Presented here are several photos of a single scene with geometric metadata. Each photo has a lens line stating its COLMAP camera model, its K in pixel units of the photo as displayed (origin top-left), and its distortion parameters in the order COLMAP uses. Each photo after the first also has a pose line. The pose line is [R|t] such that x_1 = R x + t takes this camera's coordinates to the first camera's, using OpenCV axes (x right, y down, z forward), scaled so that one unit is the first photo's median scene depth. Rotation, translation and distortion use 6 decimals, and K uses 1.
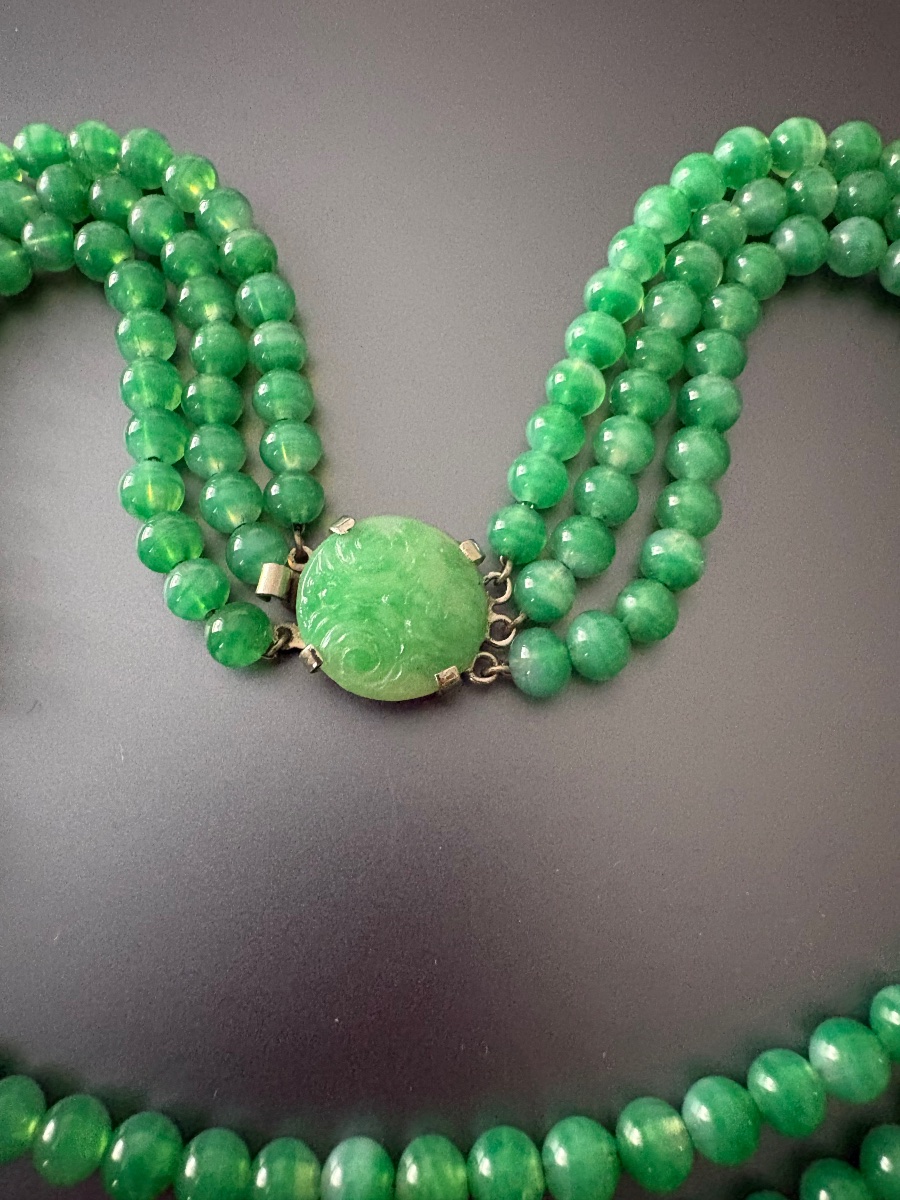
lens RADIAL K [[883.7, 0, 450.4], [0, 883.7, 568.4], [0, 0, 1]] dist [0.006464, 0.002499]
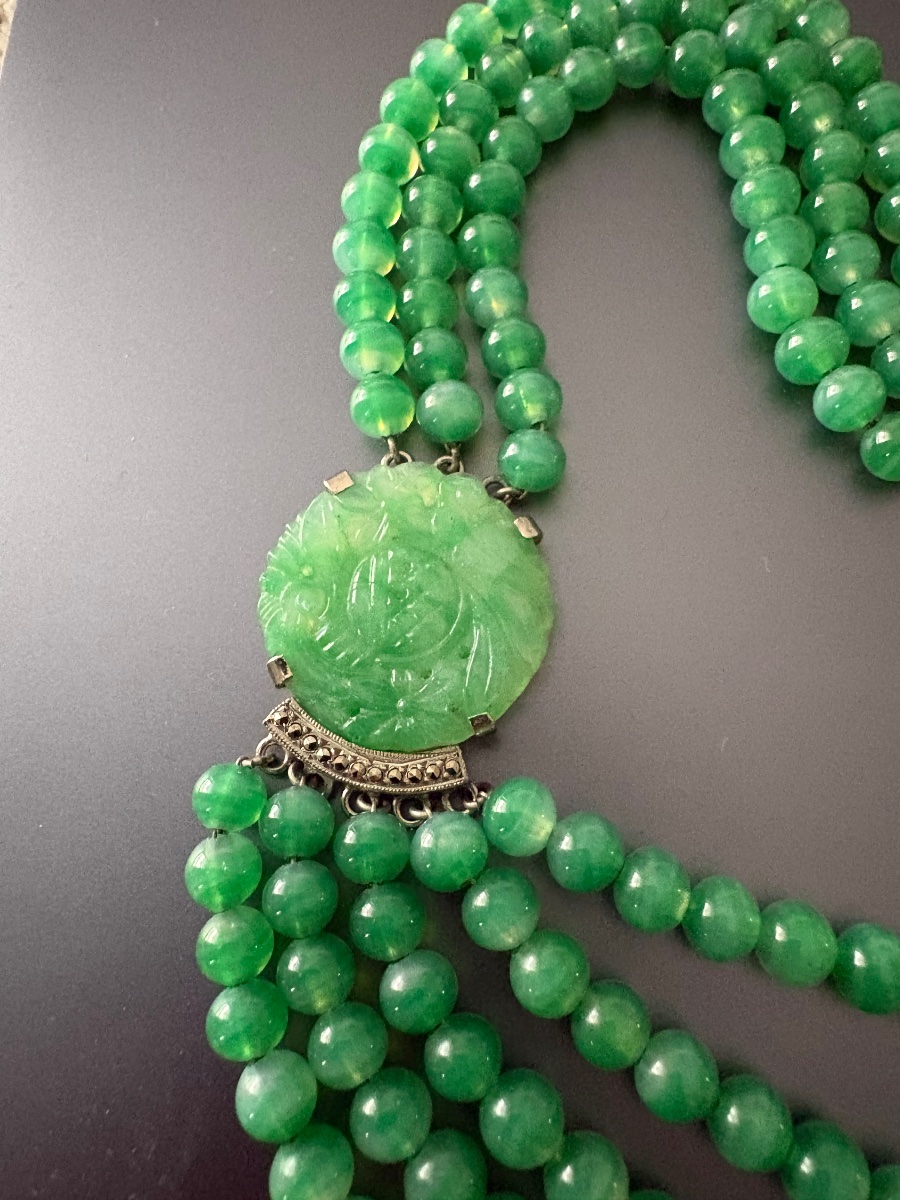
lens RADIAL K [[883.7, 0, 450.4], [0, 883.7, 568.4], [0, 0, 1]] dist [0.006464, 0.002499]
pose [[0.996515, 0.047925, -0.068273, -0.596931], [-0.048022, 0.998846, 0.000220, 0.210322], [0.068205, 0.003059, 0.997667, 0.025782]]
